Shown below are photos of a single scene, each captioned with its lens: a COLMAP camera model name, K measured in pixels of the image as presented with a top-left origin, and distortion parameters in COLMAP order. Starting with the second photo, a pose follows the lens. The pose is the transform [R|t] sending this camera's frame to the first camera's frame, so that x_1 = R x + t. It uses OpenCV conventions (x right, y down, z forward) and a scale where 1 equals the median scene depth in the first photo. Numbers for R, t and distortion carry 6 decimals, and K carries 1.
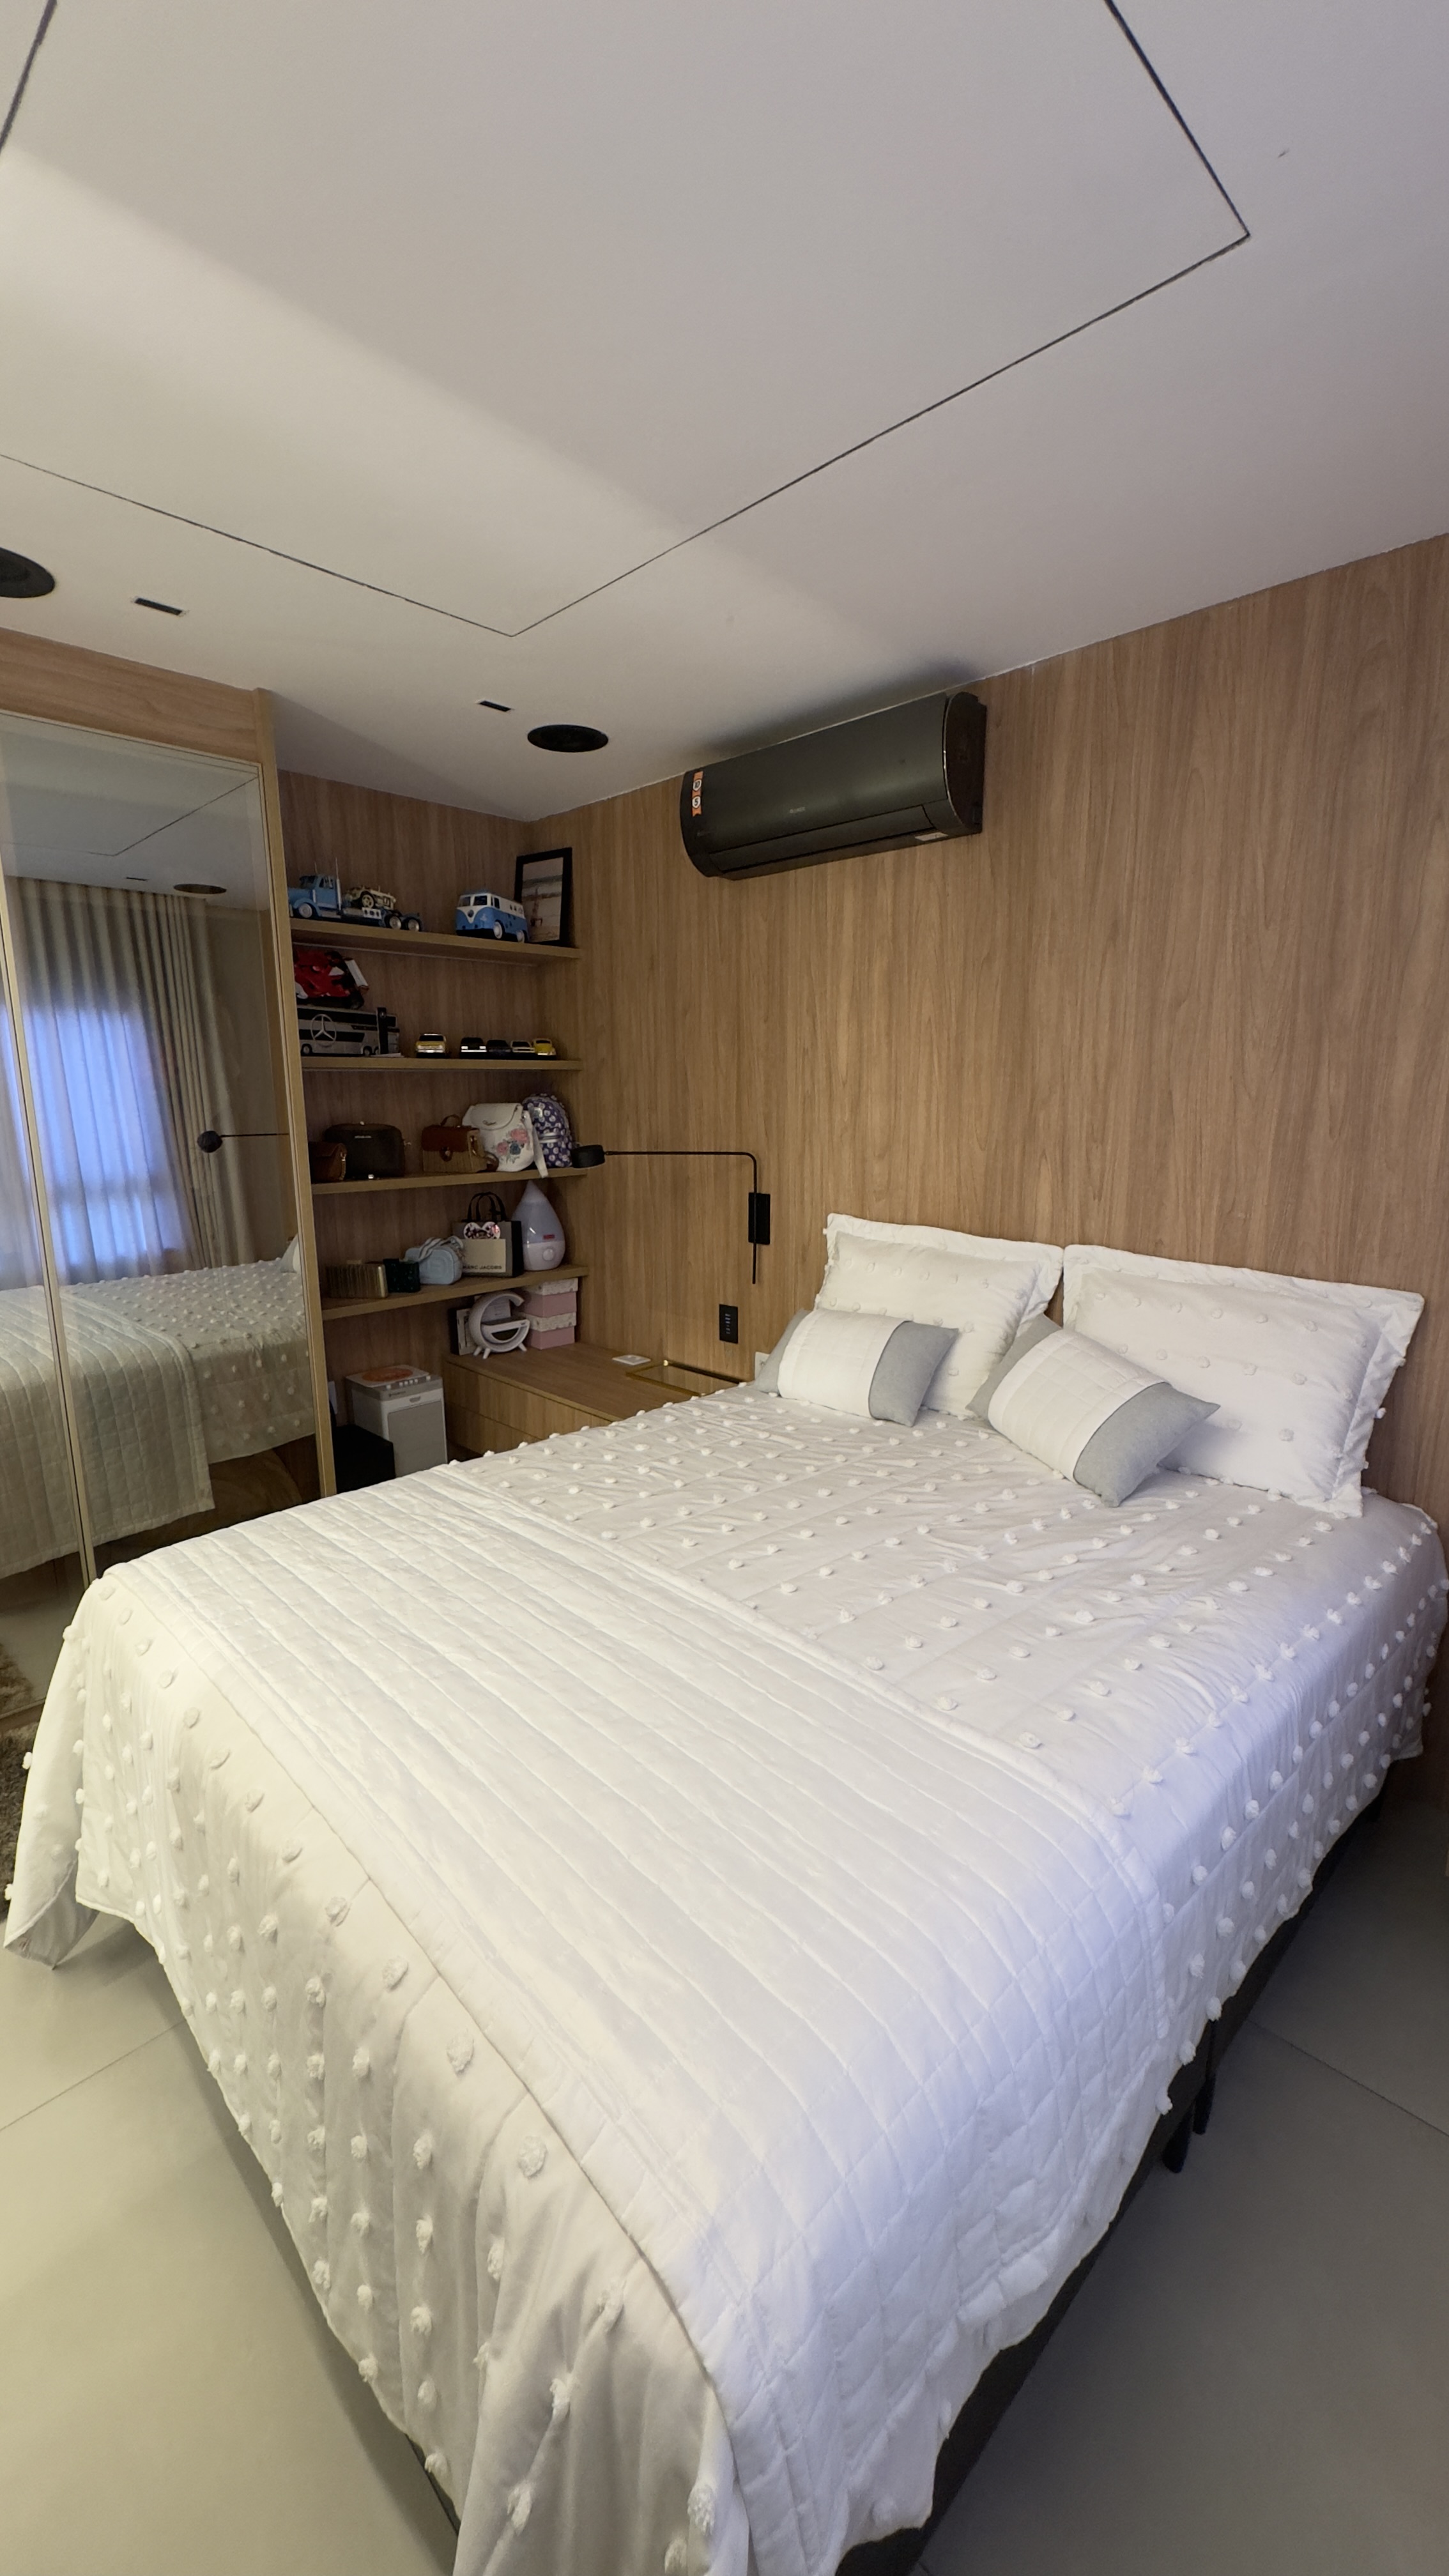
lens RADIAL K [[1022.9, 0, 728.9], [0, 1022.9, 1278.0], [0, 0, 1]] dist [0.001464, 0.000000]
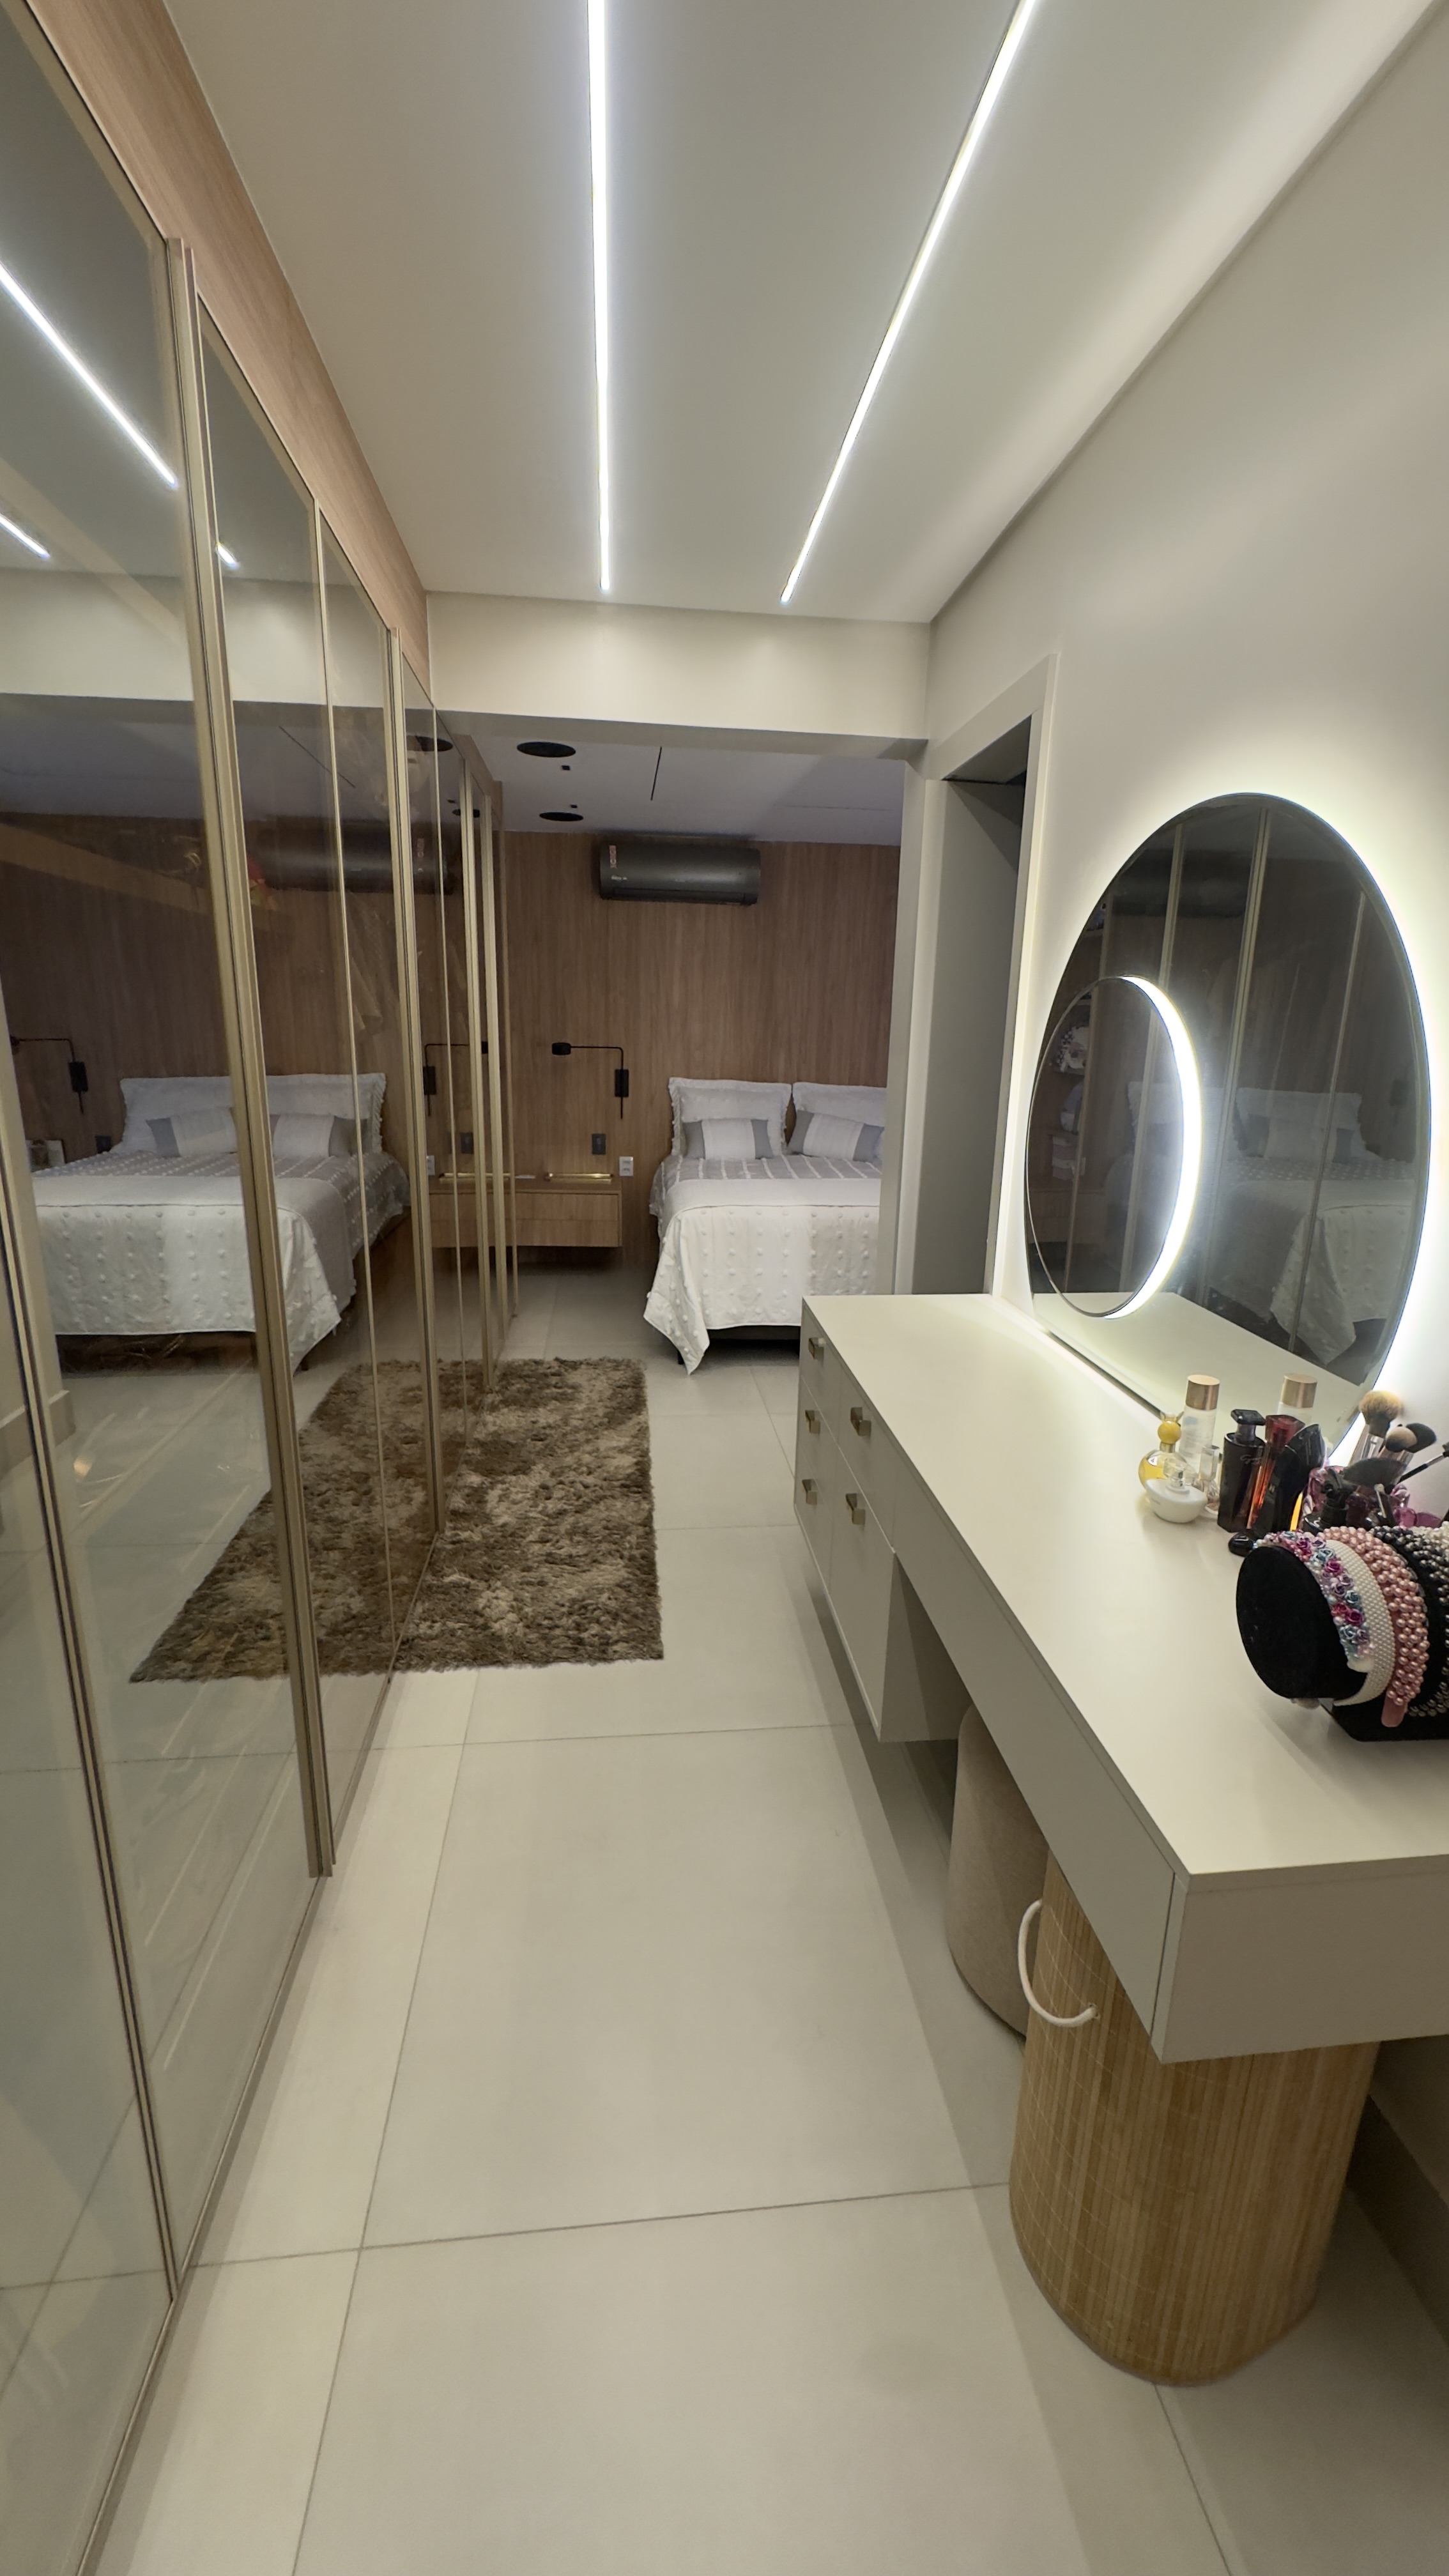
lens RADIAL K [[1022.9, 0, 721.5], [0, 1022.9, 1288.8], [0, 0, 1]] dist [0.001464, 0.000000]
pose [[0.631620, -0.166201, 0.757254, -1.499552], [0.115386, 0.986025, 0.120169, 0.122623], [-0.766643, 0.011476, 0.641971, -0.384793]]
